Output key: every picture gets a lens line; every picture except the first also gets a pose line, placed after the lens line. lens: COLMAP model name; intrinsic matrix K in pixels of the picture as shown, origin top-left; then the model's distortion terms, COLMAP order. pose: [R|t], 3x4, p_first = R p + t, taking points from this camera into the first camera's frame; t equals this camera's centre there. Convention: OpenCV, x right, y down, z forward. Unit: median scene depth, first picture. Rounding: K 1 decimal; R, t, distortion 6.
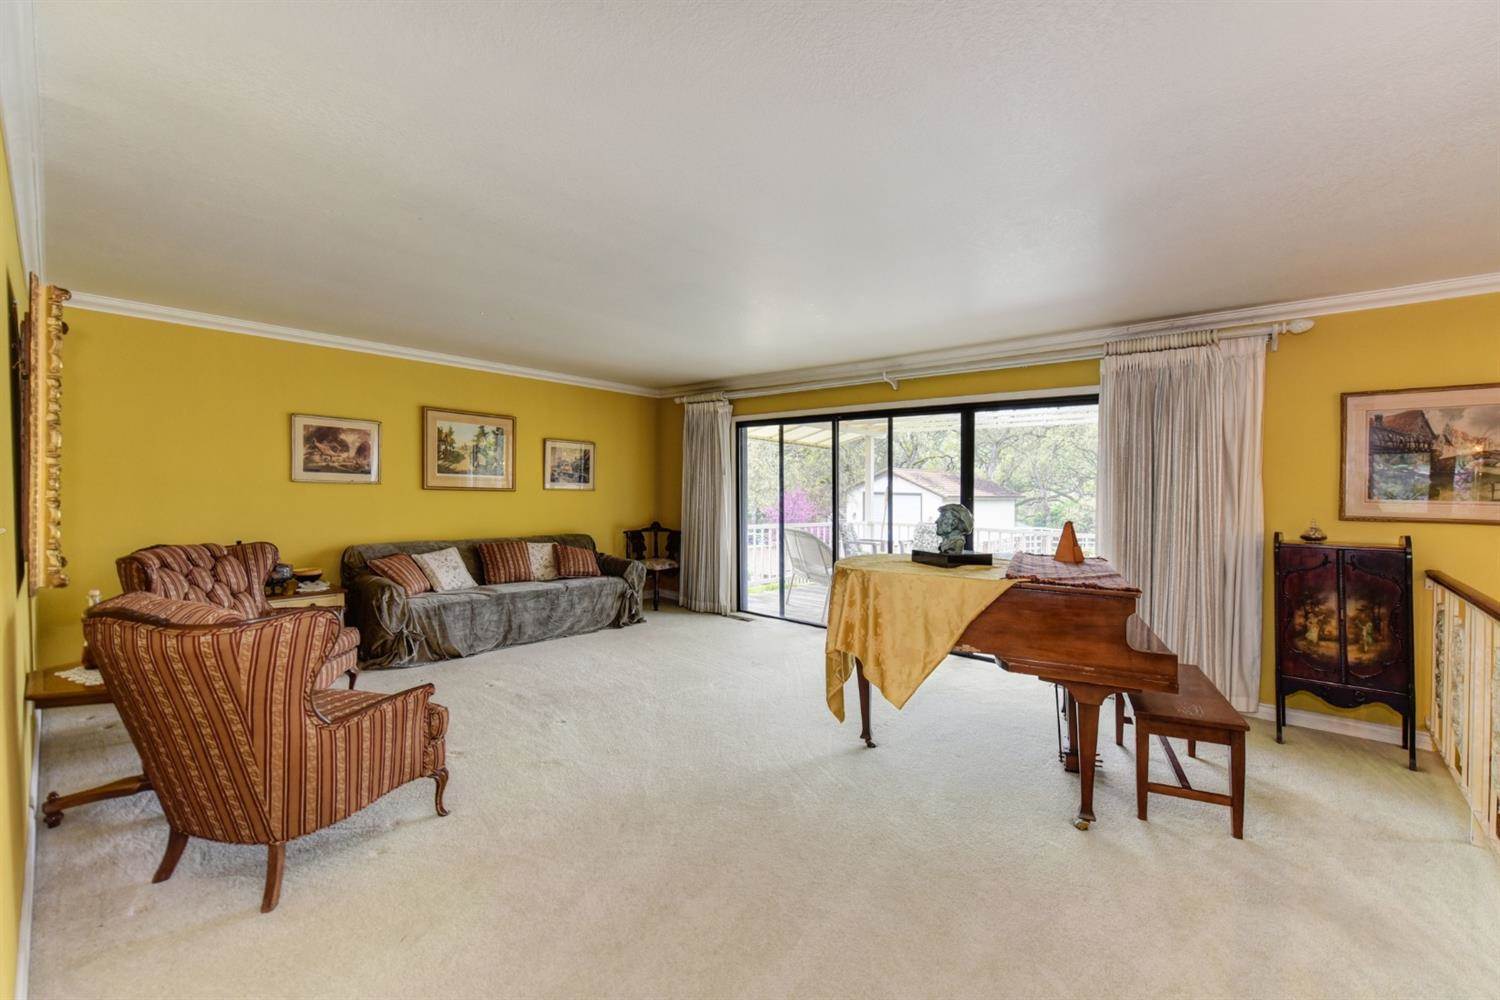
lens RADIAL K [[610.8, 0, 750.0], [0, 610.8, 500.0], [0, 0, 1]] dist [-0.000152, -0.000306]
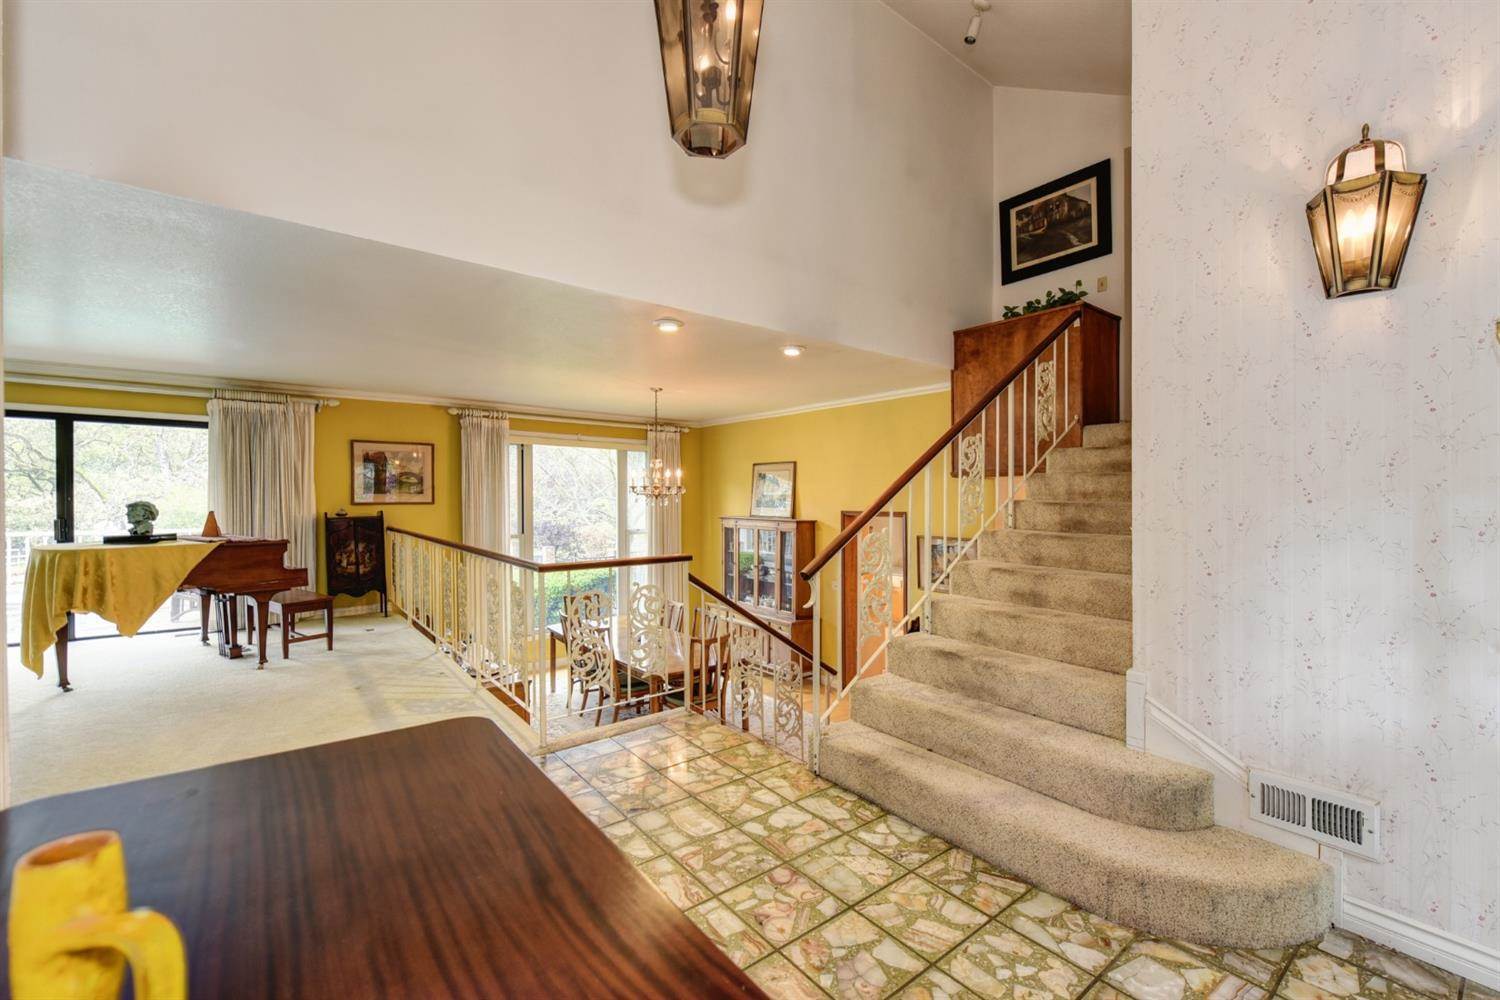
lens RADIAL K [[610.8, 0, 750.0], [0, 610.8, 500.0], [0, 0, 1]] dist [-0.000152, -0.000306]
pose [[0.172262, -0.026427, 0.984697, -0.773531], [0.013823, 0.999606, 0.024409, -0.012731], [-0.984954, 0.009407, 0.172559, -0.618689]]
